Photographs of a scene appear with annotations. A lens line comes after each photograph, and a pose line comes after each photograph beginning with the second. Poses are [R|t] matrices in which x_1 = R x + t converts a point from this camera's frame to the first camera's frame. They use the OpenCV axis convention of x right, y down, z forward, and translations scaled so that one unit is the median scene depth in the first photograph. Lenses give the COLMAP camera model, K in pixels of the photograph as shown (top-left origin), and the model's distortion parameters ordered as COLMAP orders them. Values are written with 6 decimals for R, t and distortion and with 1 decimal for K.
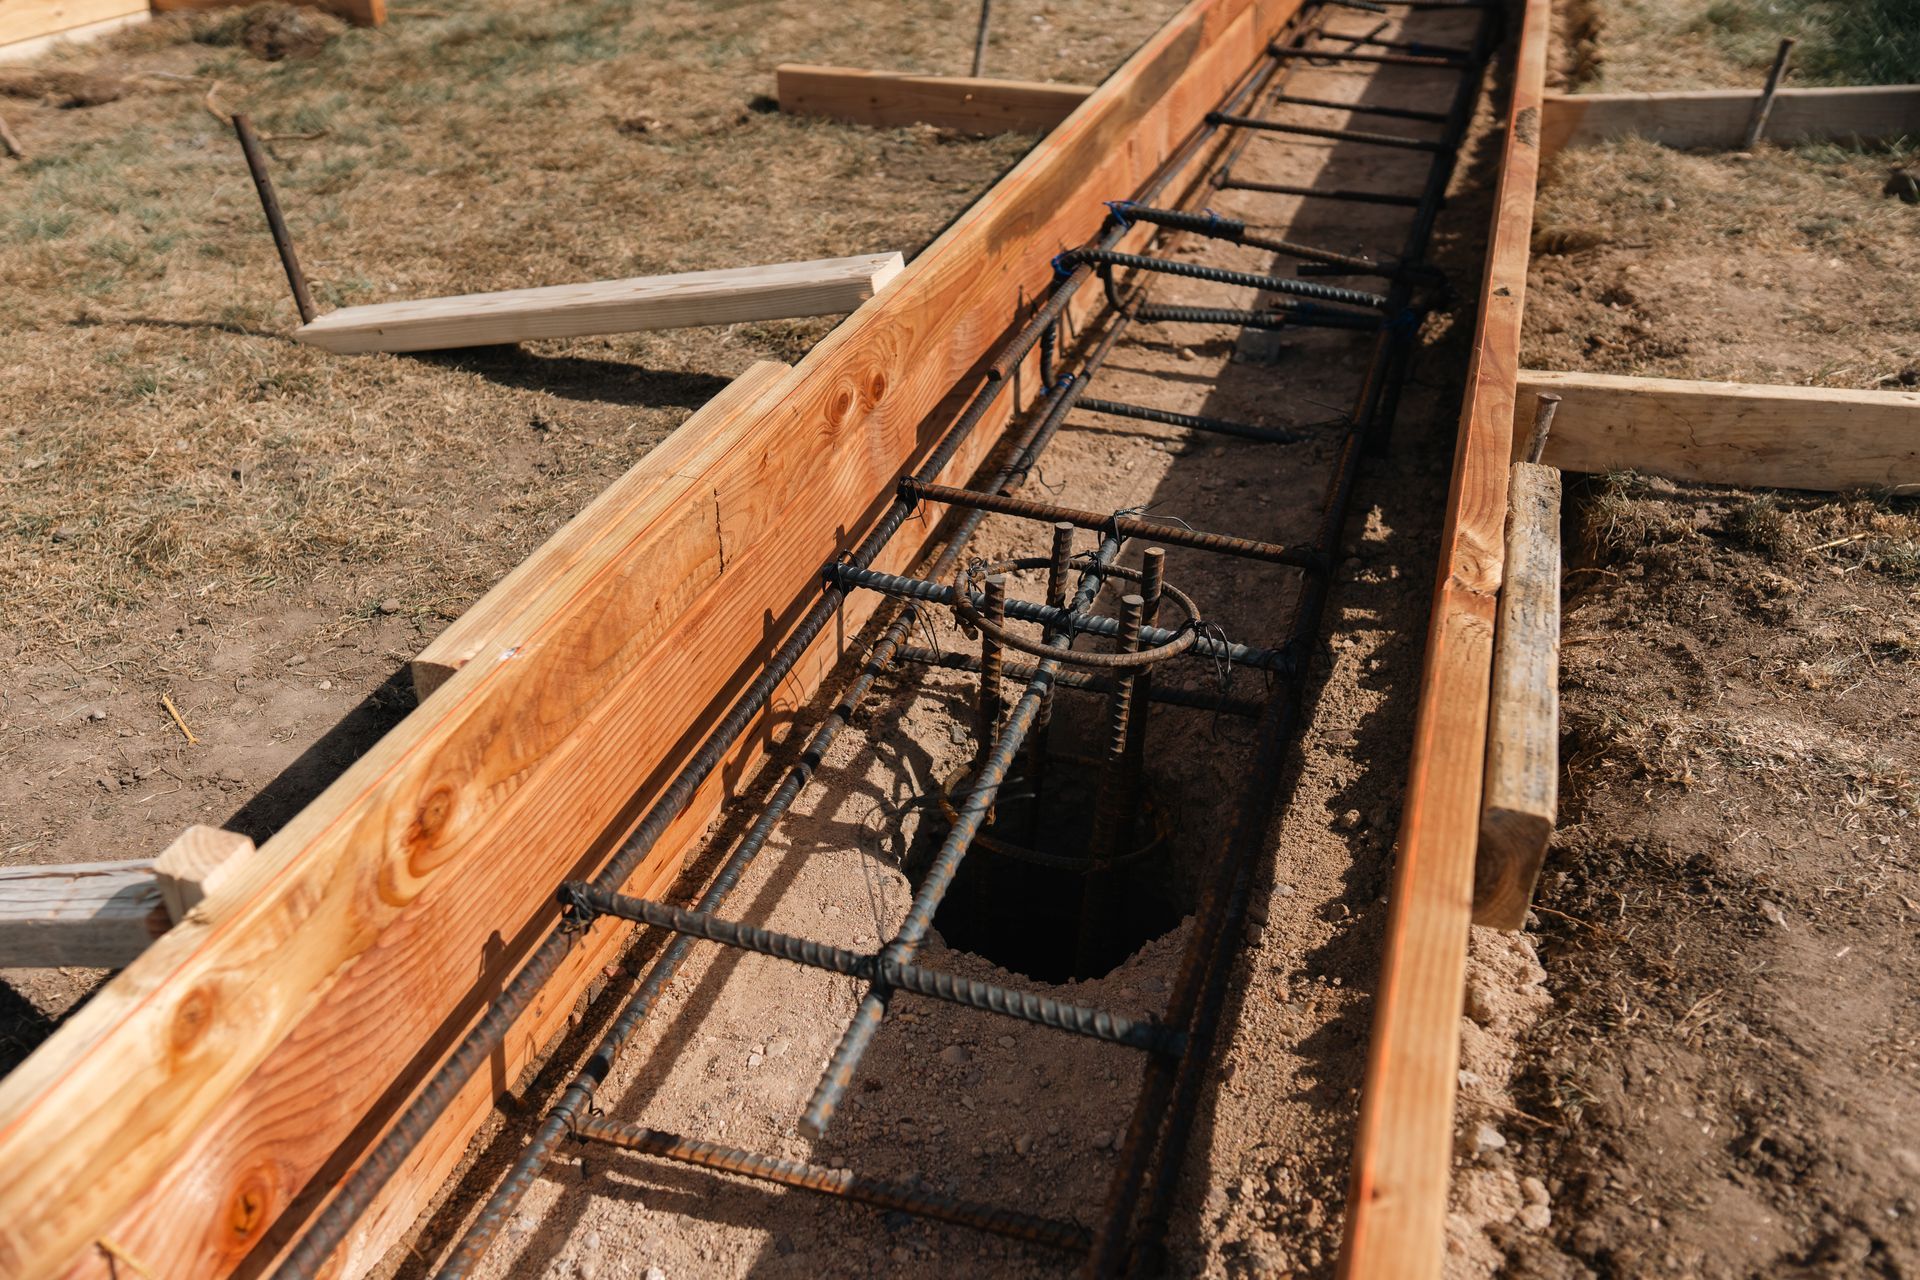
lens RADIAL K [[1455.0, 0, 911.9], [0, 1455.0, 636.1], [0, 0, 1]] dist [-0.003214, 0.002576]
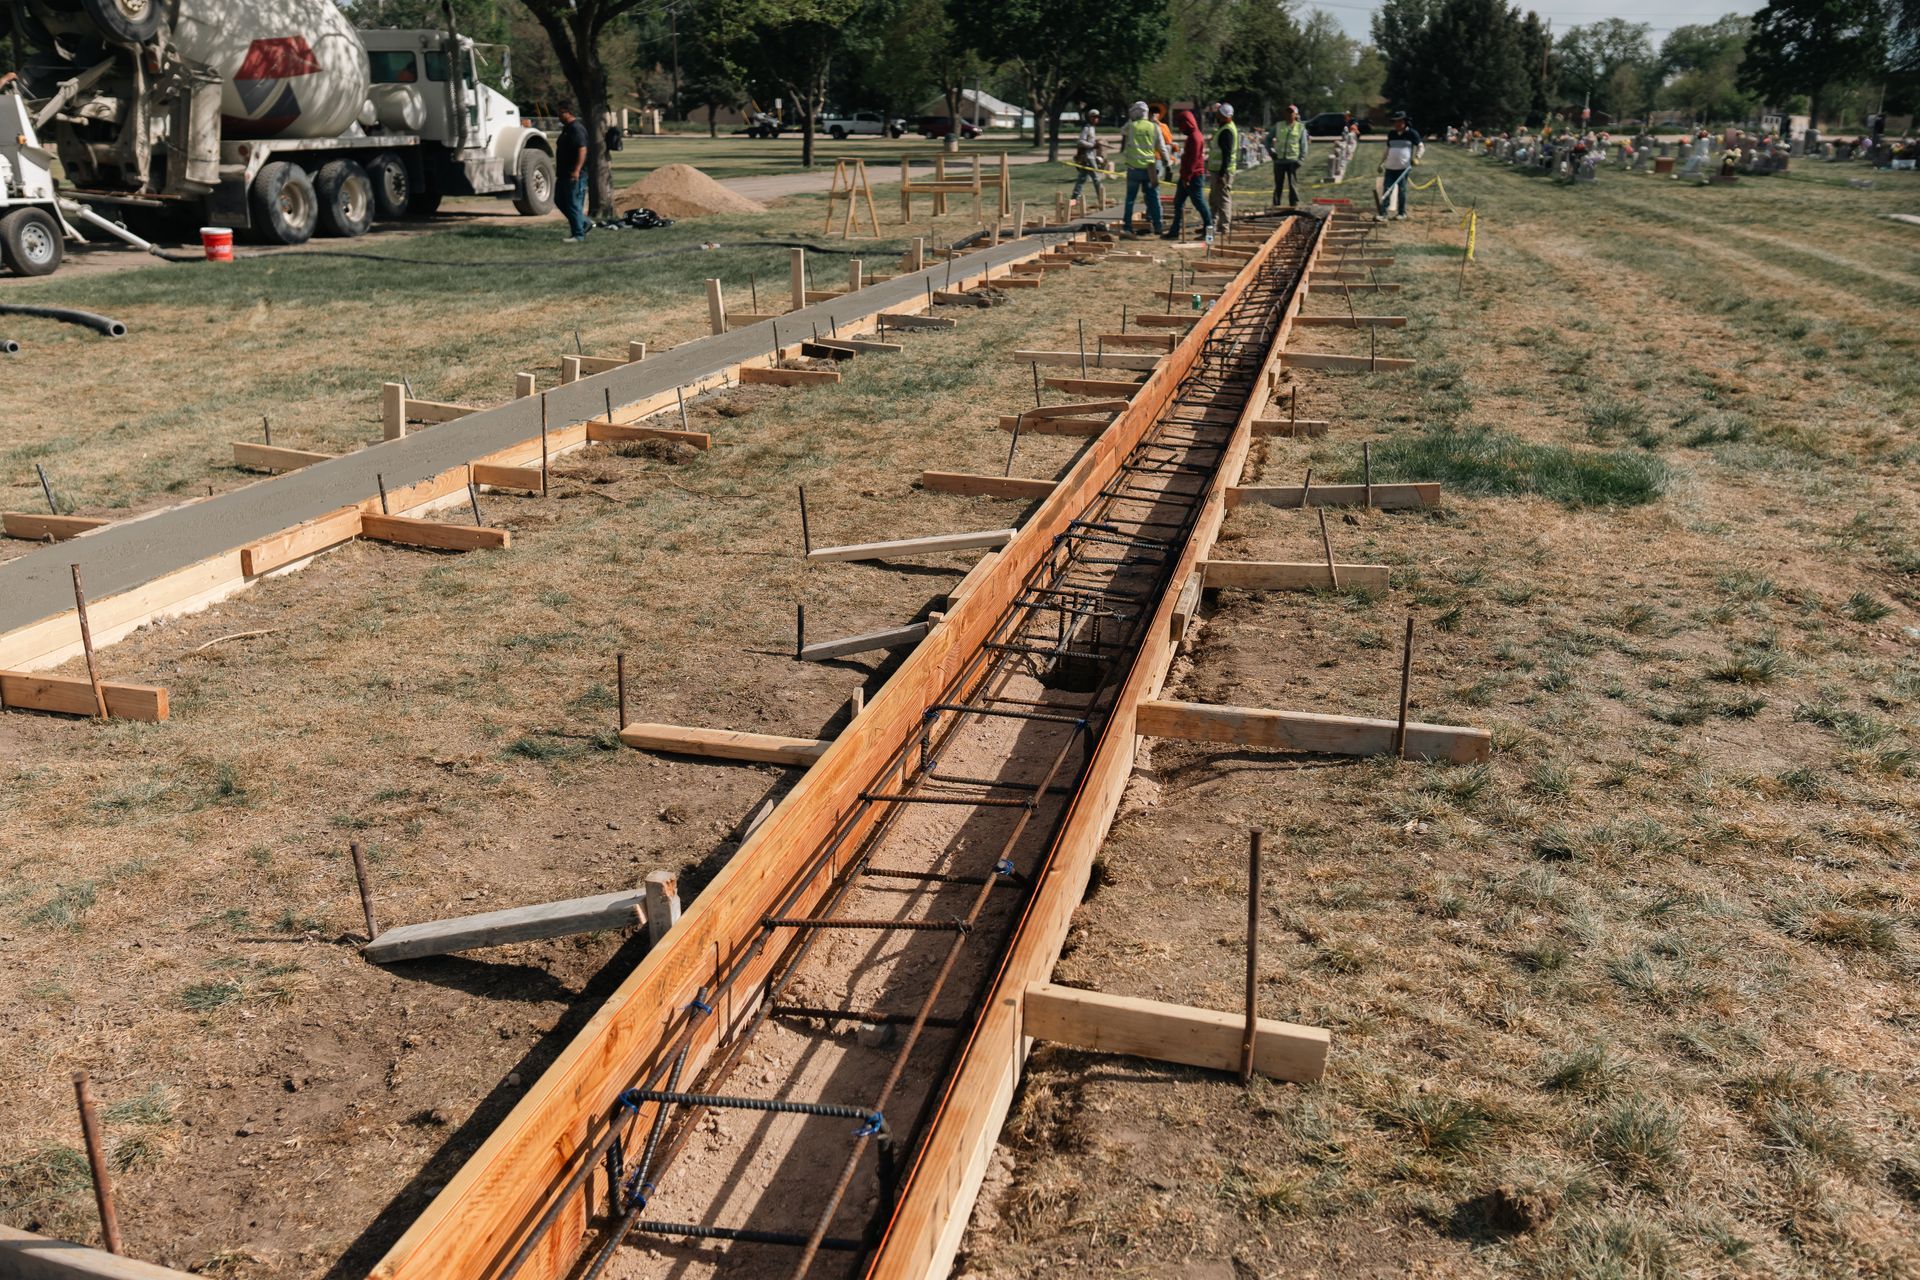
lens RADIAL K [[1573.0, 0, 960.0], [0, 1573.0, 640.0], [0, 0, 1]] dist [-0.002734, -0.002757]
pose [[0.992472, 0.001632, 0.122463, -0.421361], [0.029890, 0.966449, -0.255114, 0.655966], [-0.118771, 0.256854, 0.959124, -1.727962]]
